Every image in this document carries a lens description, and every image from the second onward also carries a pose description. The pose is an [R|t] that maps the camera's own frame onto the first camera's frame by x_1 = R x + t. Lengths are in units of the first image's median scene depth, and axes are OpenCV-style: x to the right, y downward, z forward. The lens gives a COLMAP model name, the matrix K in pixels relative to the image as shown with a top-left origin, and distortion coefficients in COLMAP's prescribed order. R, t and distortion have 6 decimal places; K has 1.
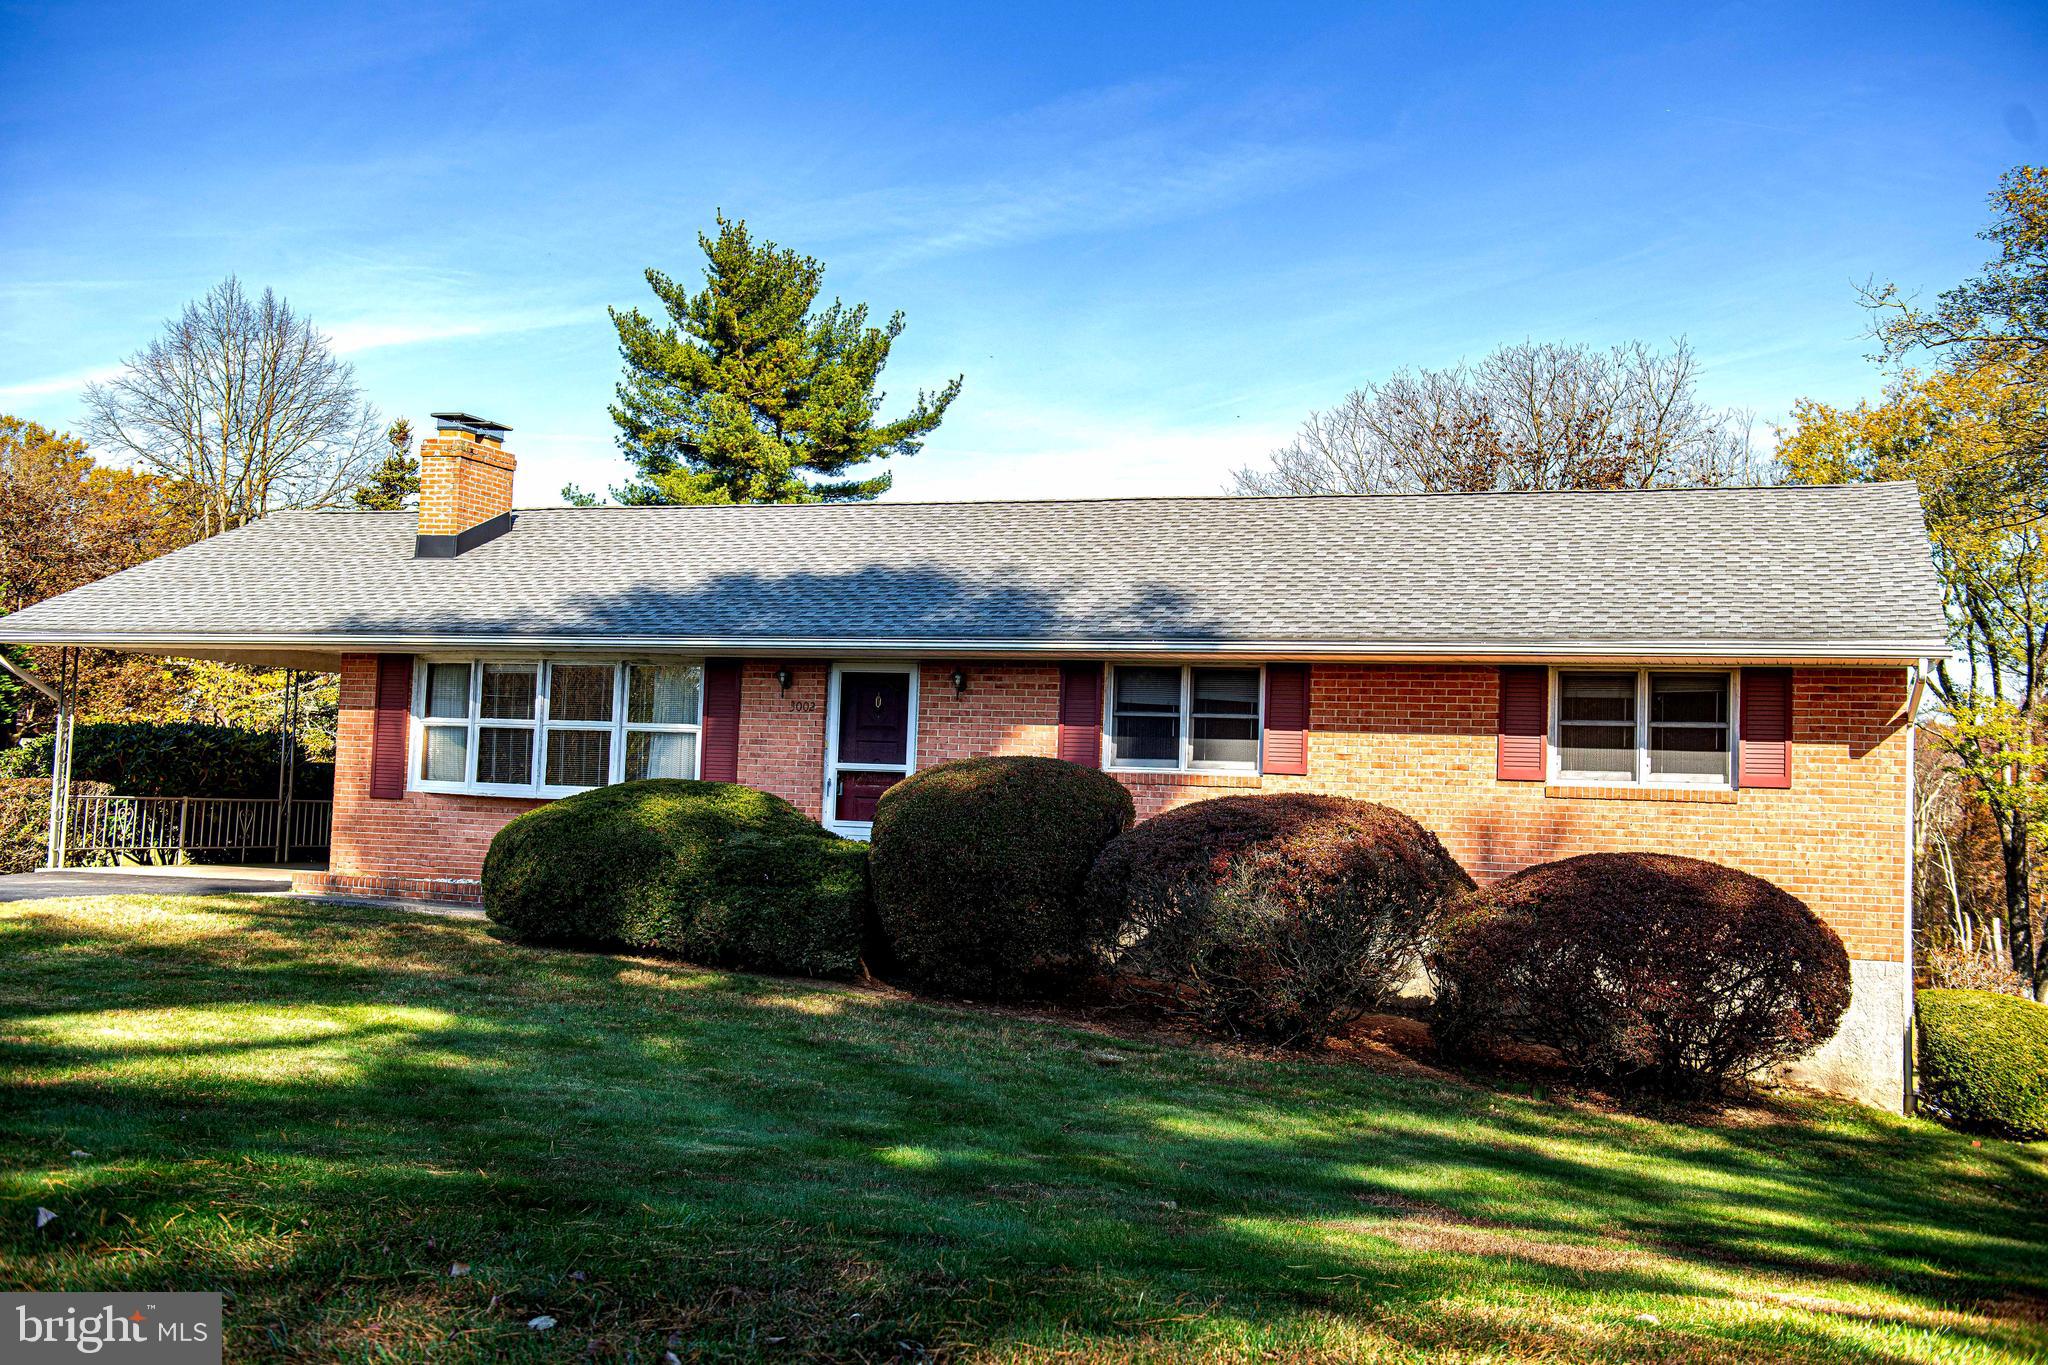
lens RADIAL K [[2119.6, 0, 1023.5], [0, 2119.6, 681.5], [0, 0, 1]] dist [0.023691, 0.000000]
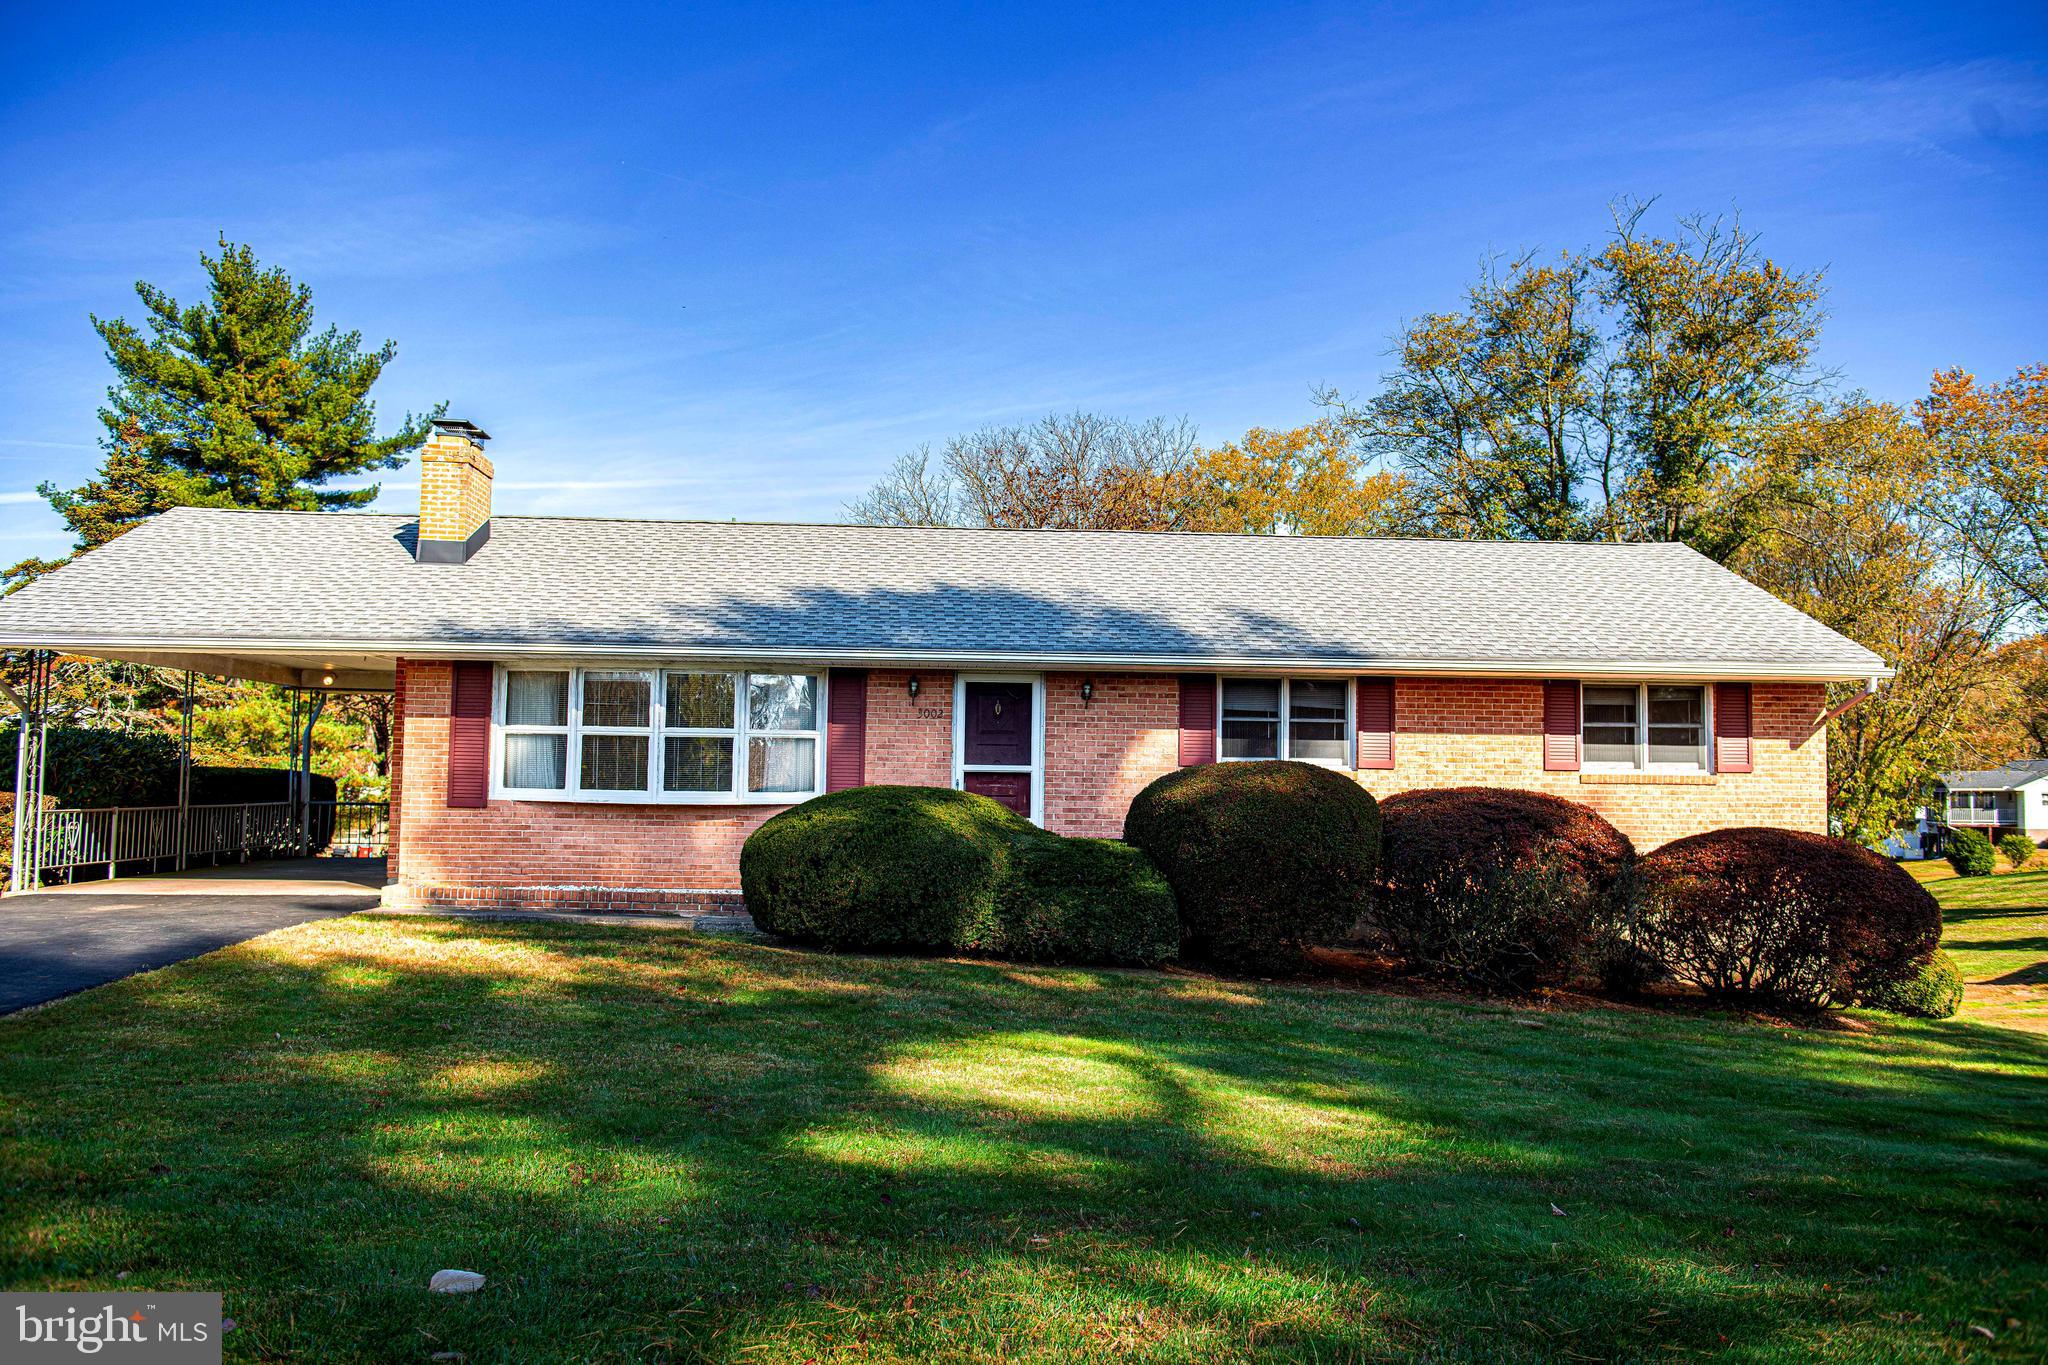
lens RADIAL K [[1689.9, 0, 1022.5], [0, 1689.9, 679.0], [0, 0, 1]] dist [-0.035952, 0.006427]
pose [[0.908242, 0.001058, 0.418445, -0.417148], [-0.004156, 0.999970, 0.006491, -0.011498], [-0.418425, -0.007634, 0.908219, 0.191750]]
